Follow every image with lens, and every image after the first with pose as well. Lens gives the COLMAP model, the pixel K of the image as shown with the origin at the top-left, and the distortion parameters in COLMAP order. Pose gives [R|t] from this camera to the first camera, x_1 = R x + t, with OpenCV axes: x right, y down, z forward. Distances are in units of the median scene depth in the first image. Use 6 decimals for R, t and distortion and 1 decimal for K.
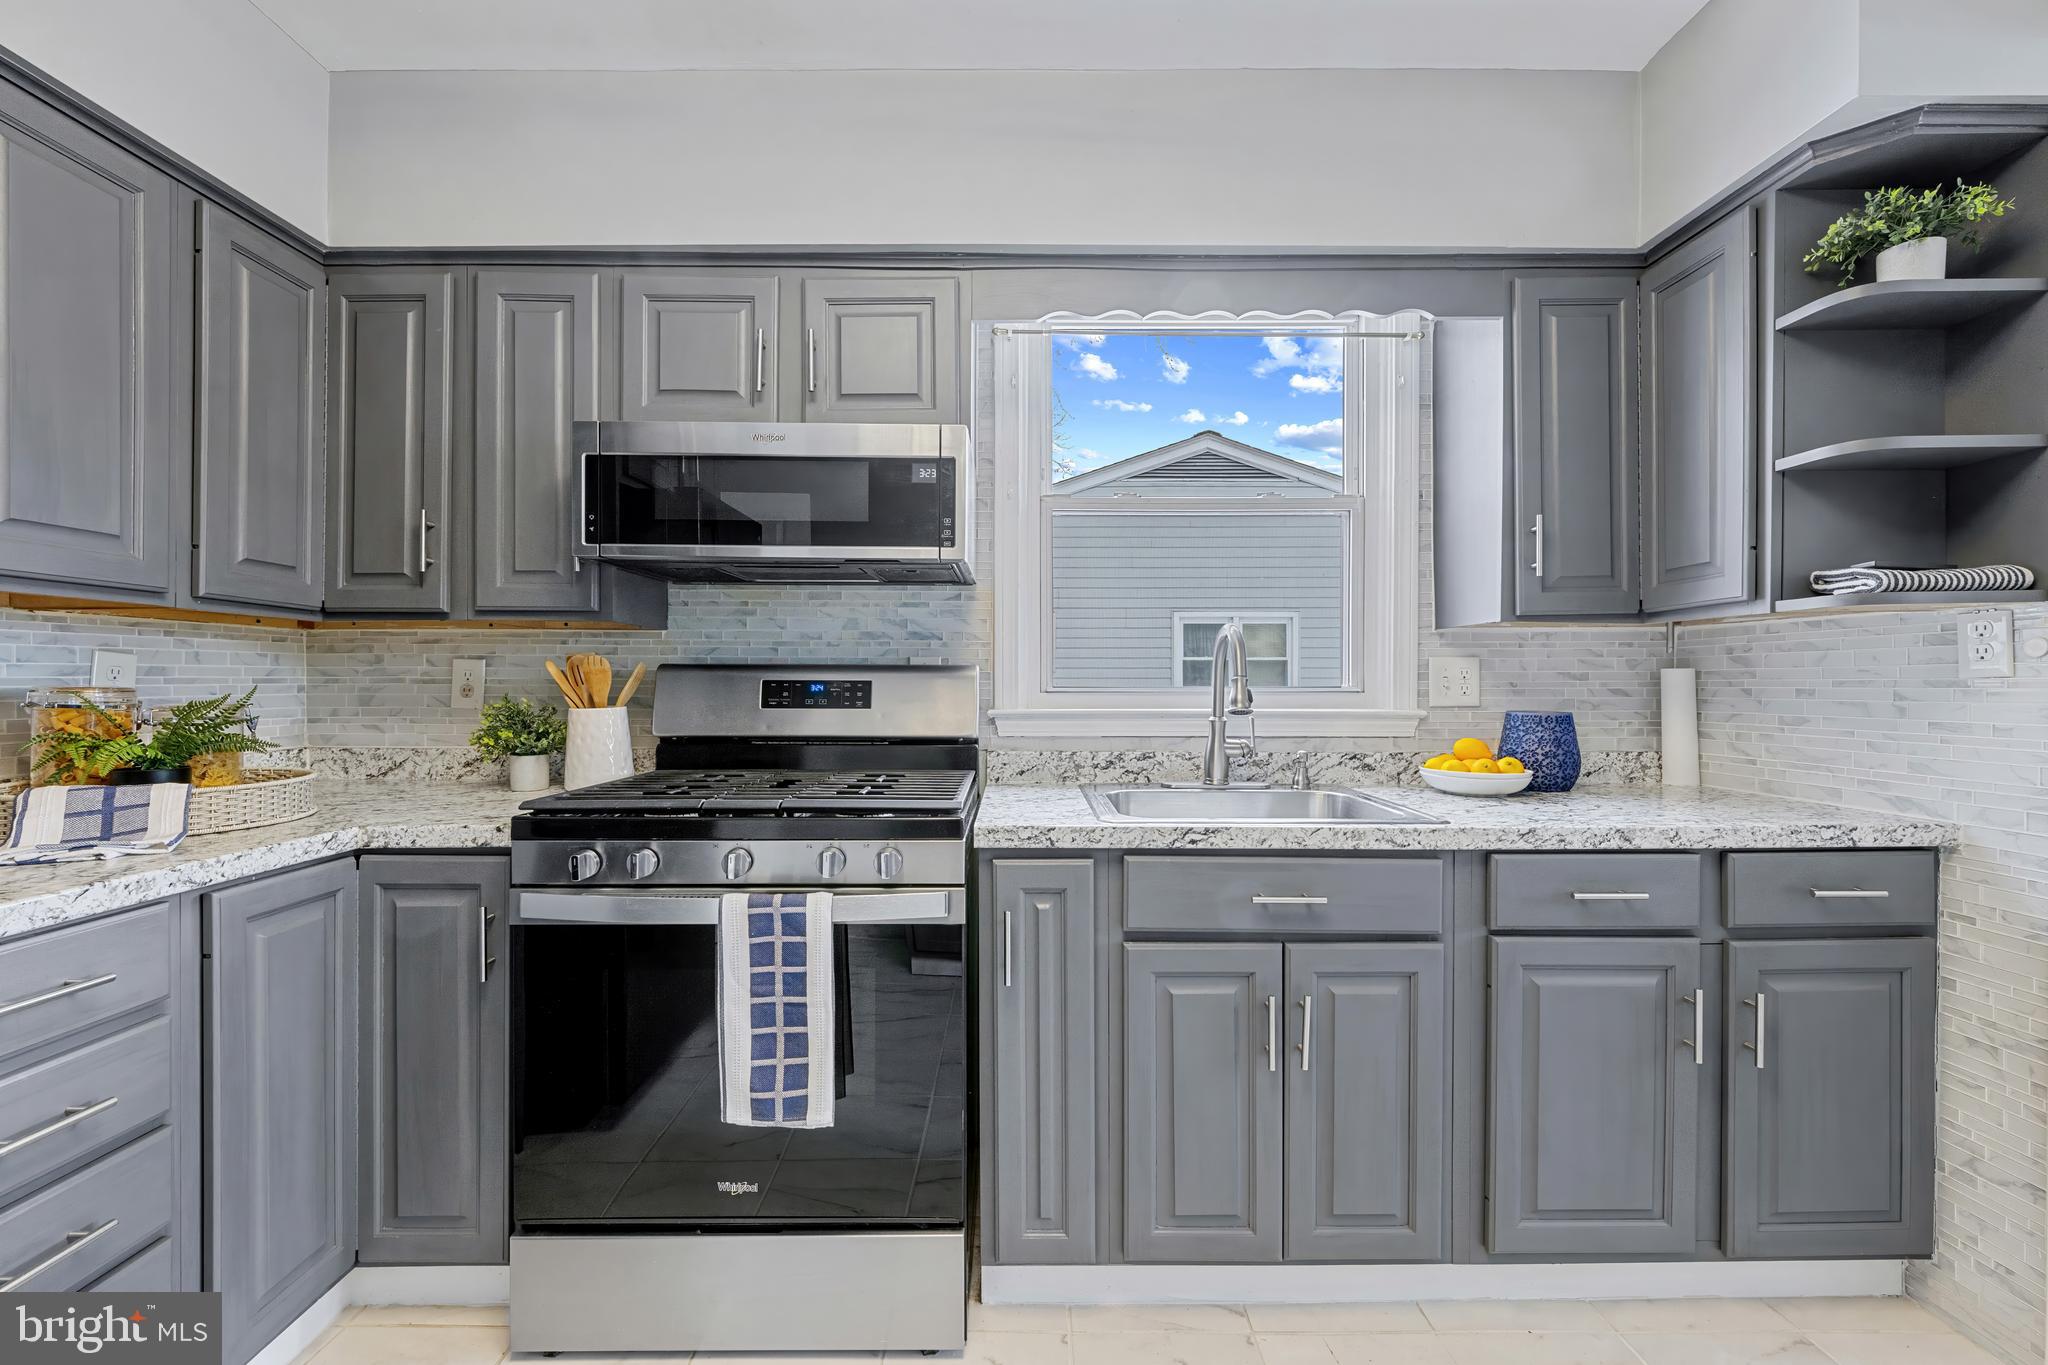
lens RADIAL K [[834.5, 0, 1024.7], [0, 834.5, 685.9], [0, 0, 1]] dist [-0.003049, 0.000107]
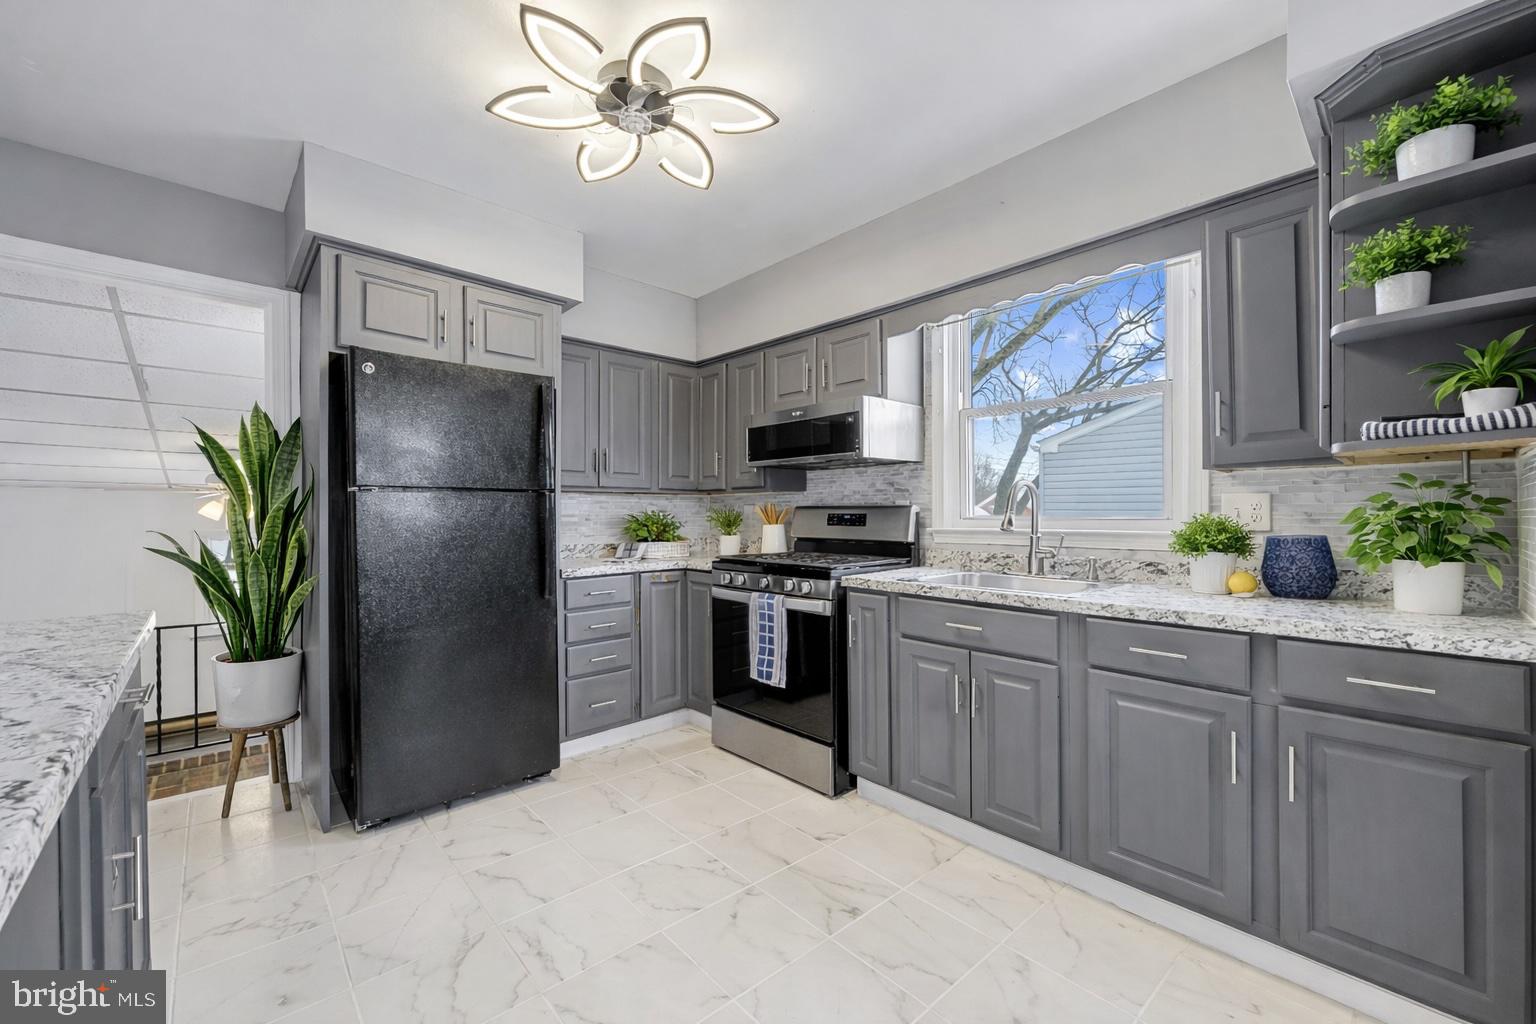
lens RADIAL K [[616.2, 0, 768.0], [0, 616.2, 512.0], [0, 0, 1]] dist [0.053709, 0.000024]
pose [[0.678054, -0.007644, -0.734972, 1.029420], [0.005656, 0.999971, -0.005182, -0.003523], [0.734990, -0.000644, 0.678077, -0.300001]]
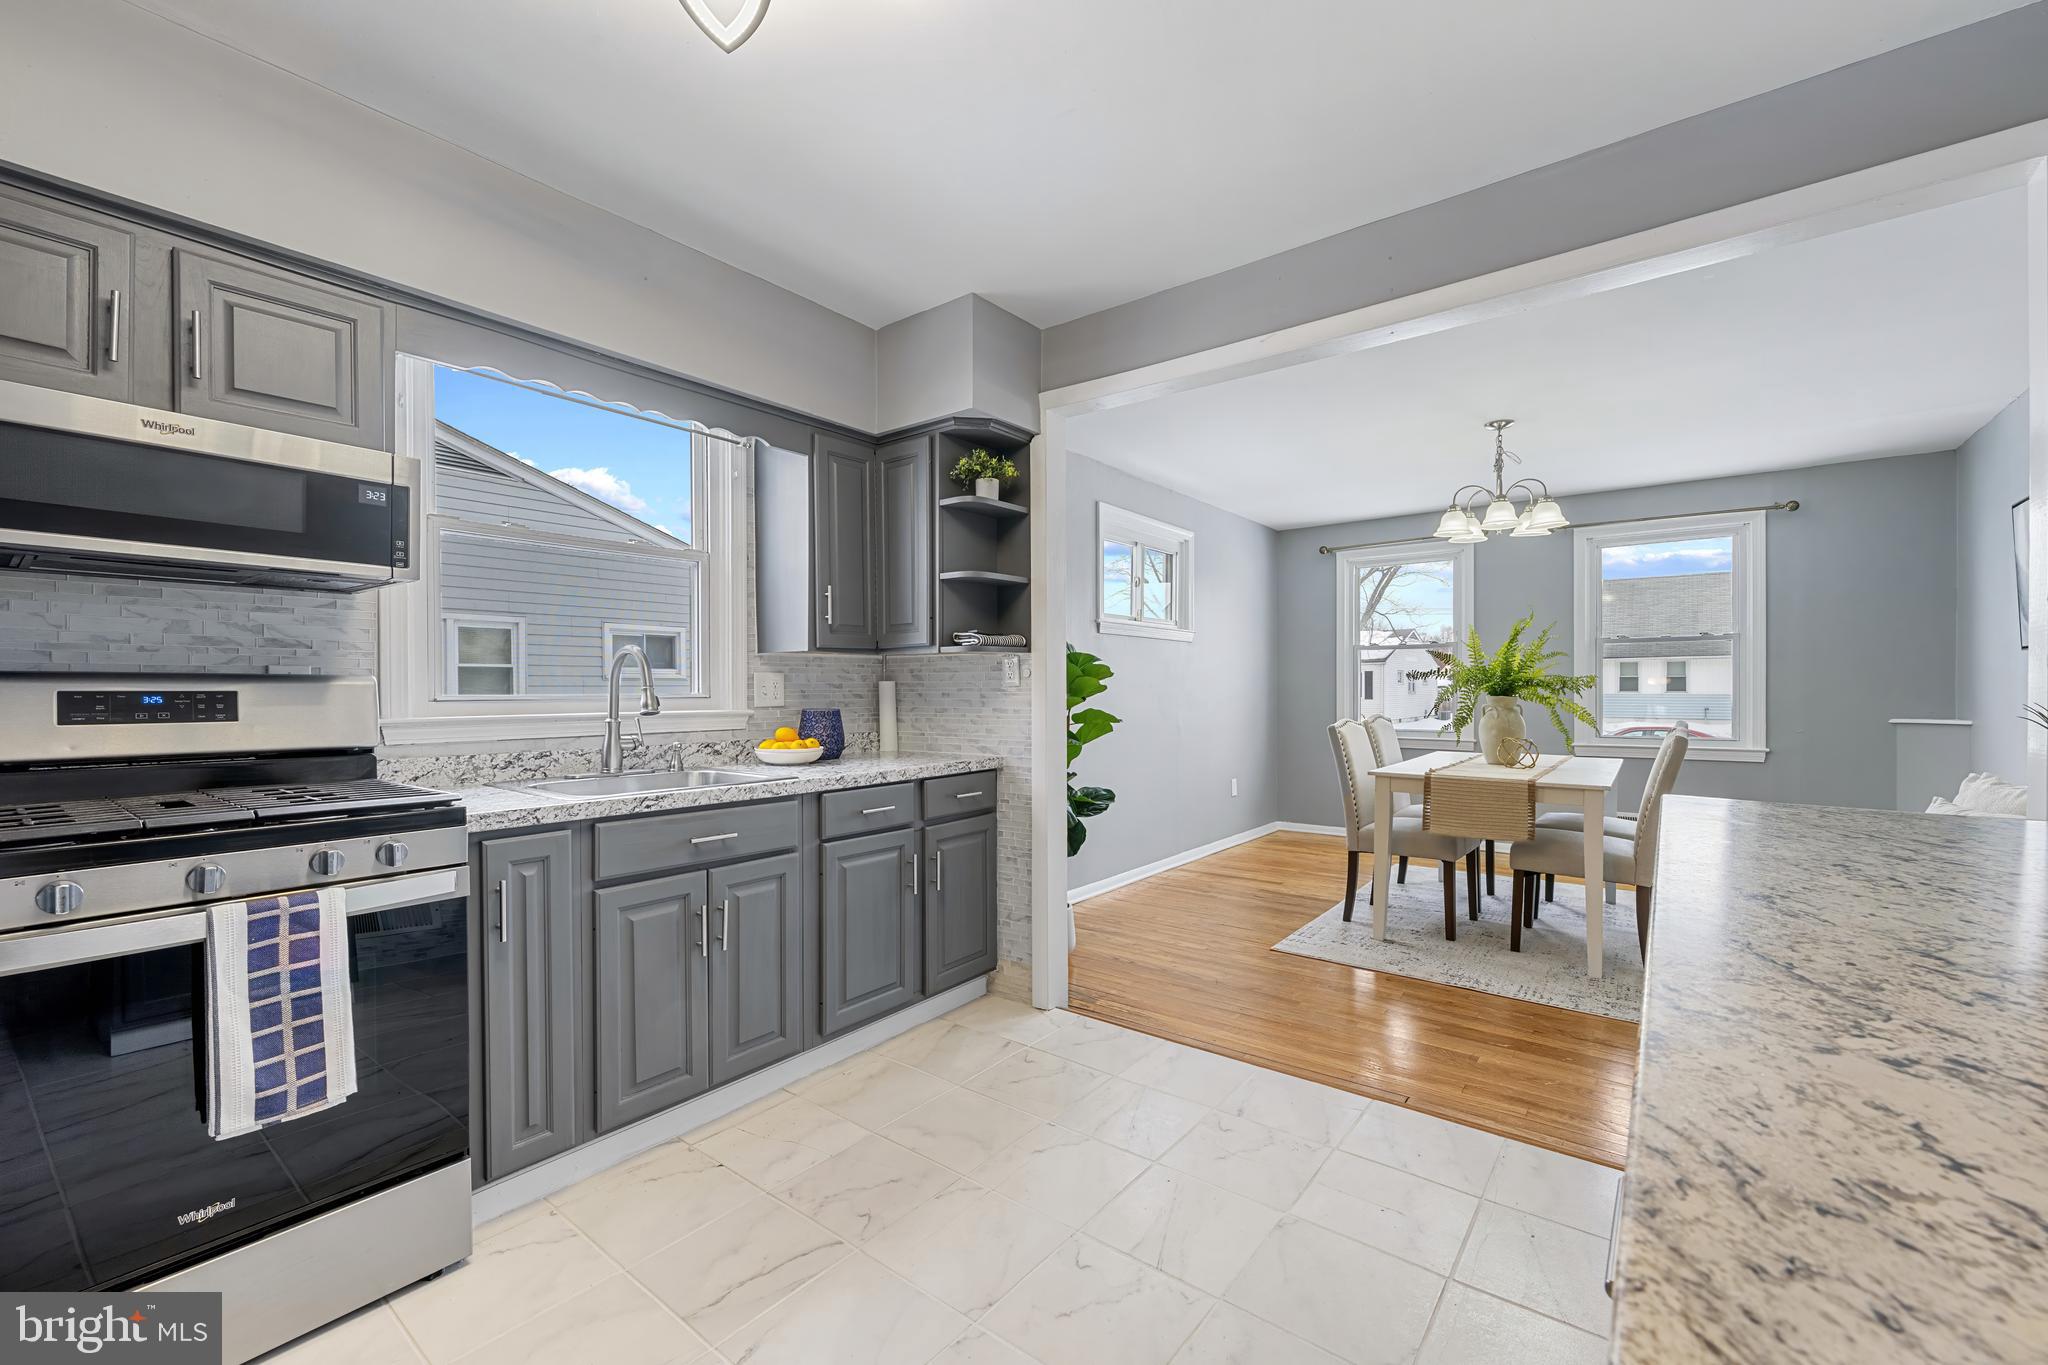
lens RADIAL K [[834.5, 0, 1024.7], [0, 834.5, 685.9], [0, 0, 1]] dist [-0.003049, 0.000107]
pose [[0.617680, -0.000396, 0.786430, -0.487362], [0.007561, 0.999957, -0.005435, -0.000531], [-0.786394, 0.009304, 0.617656, -0.336677]]
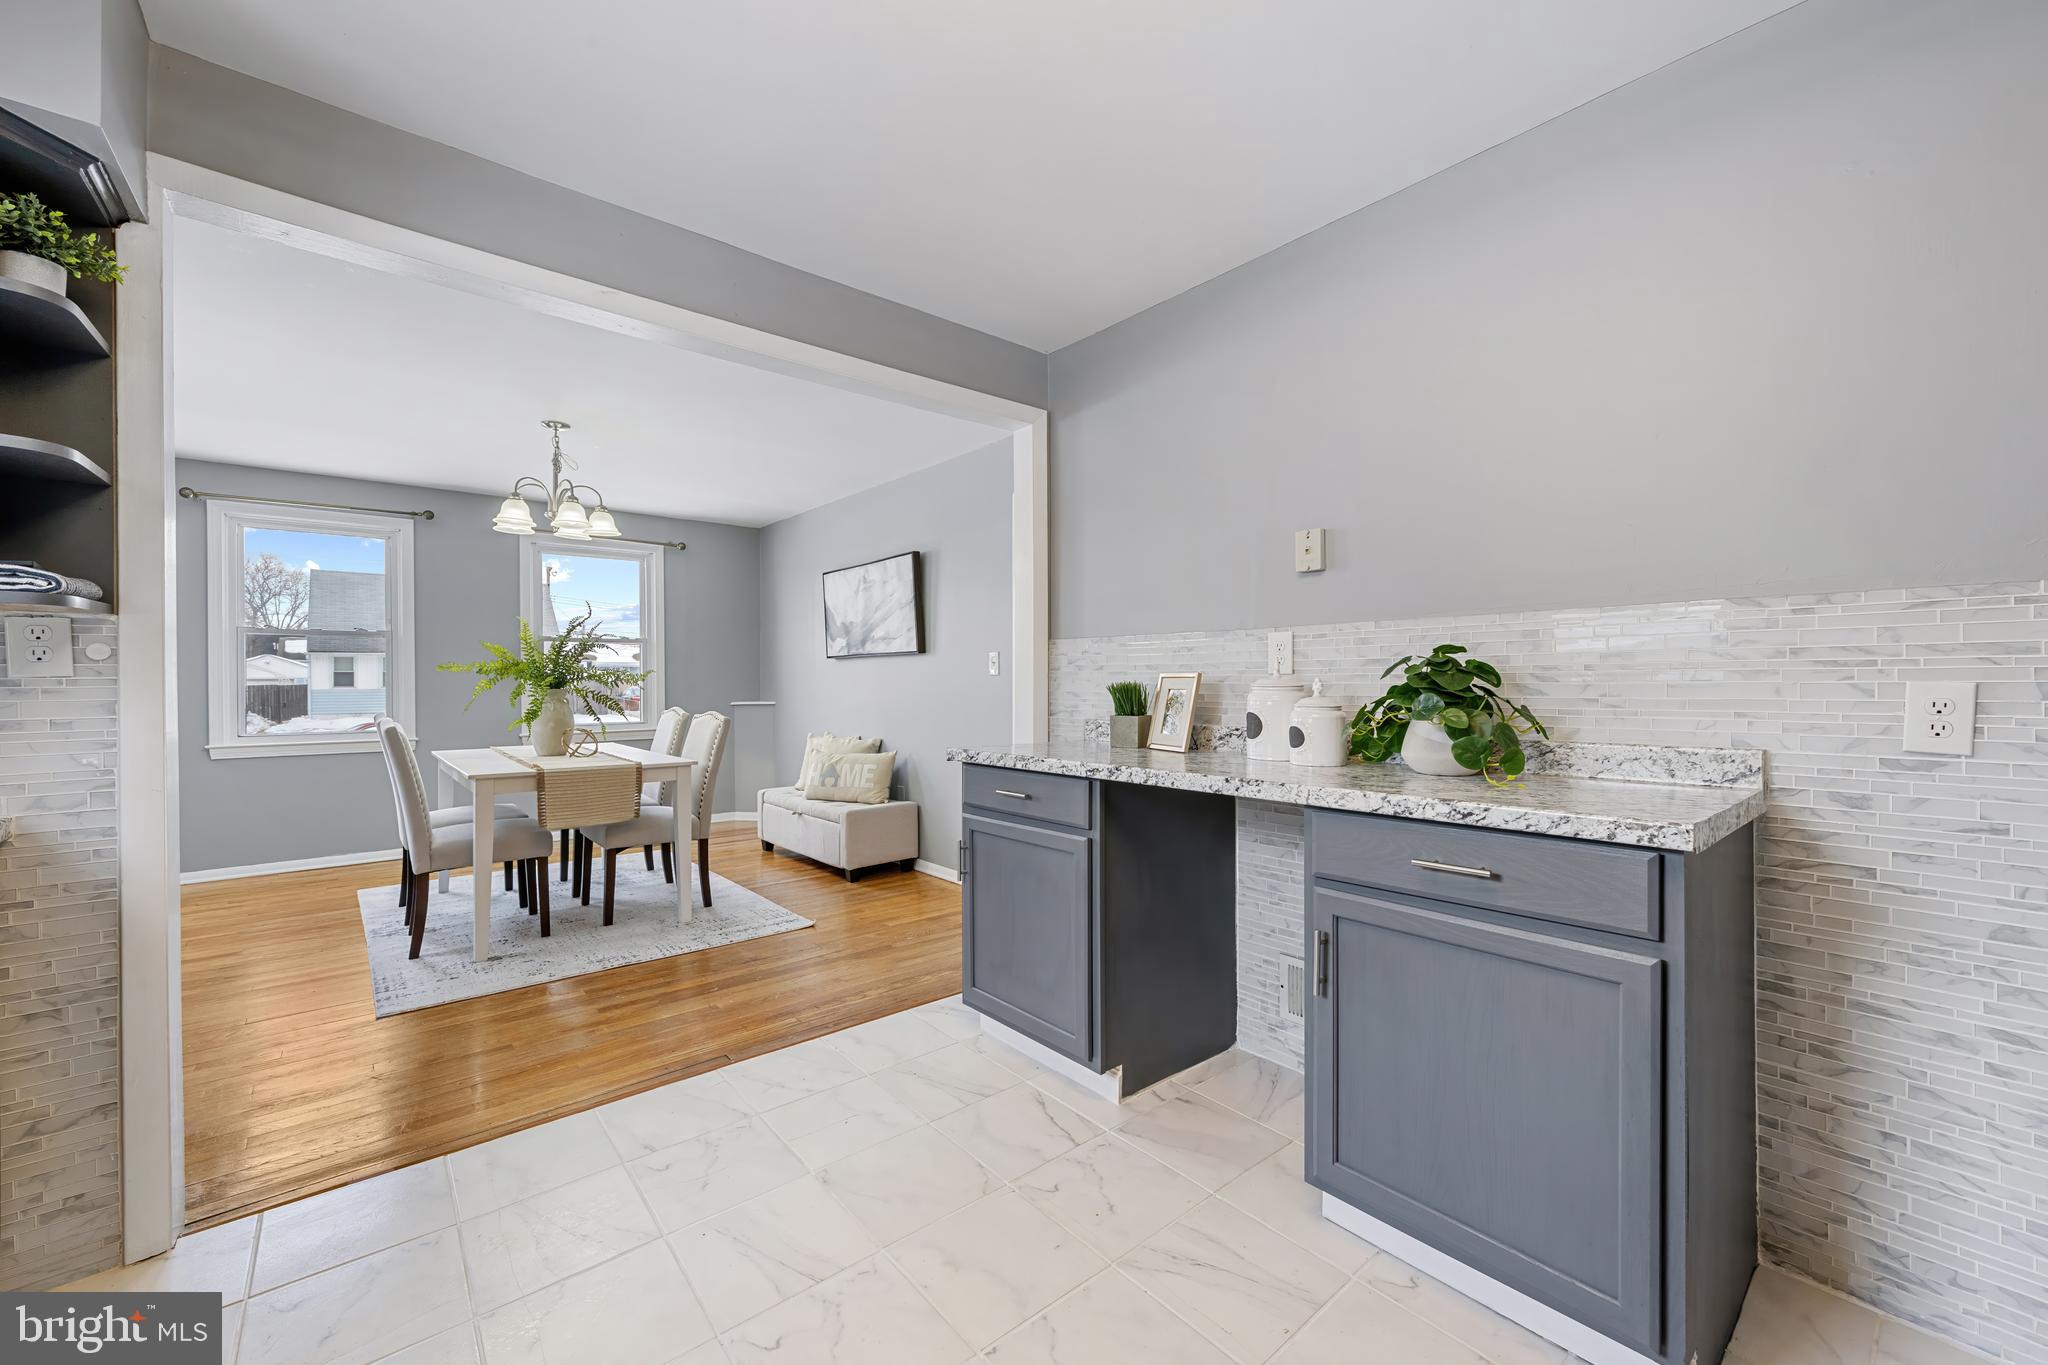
lens RADIAL K [[797.6, 0, 1024.0], [0, 797.6, 682.5], [0, 0, 1]] dist [0.001437, 0.000060]
pose [[-0.639957, -0.001518, 0.768409, -0.454347], [0.006658, 0.999950, 0.007520, -0.002291], [-0.768382, 0.009928, -0.639915, 0.643868]]
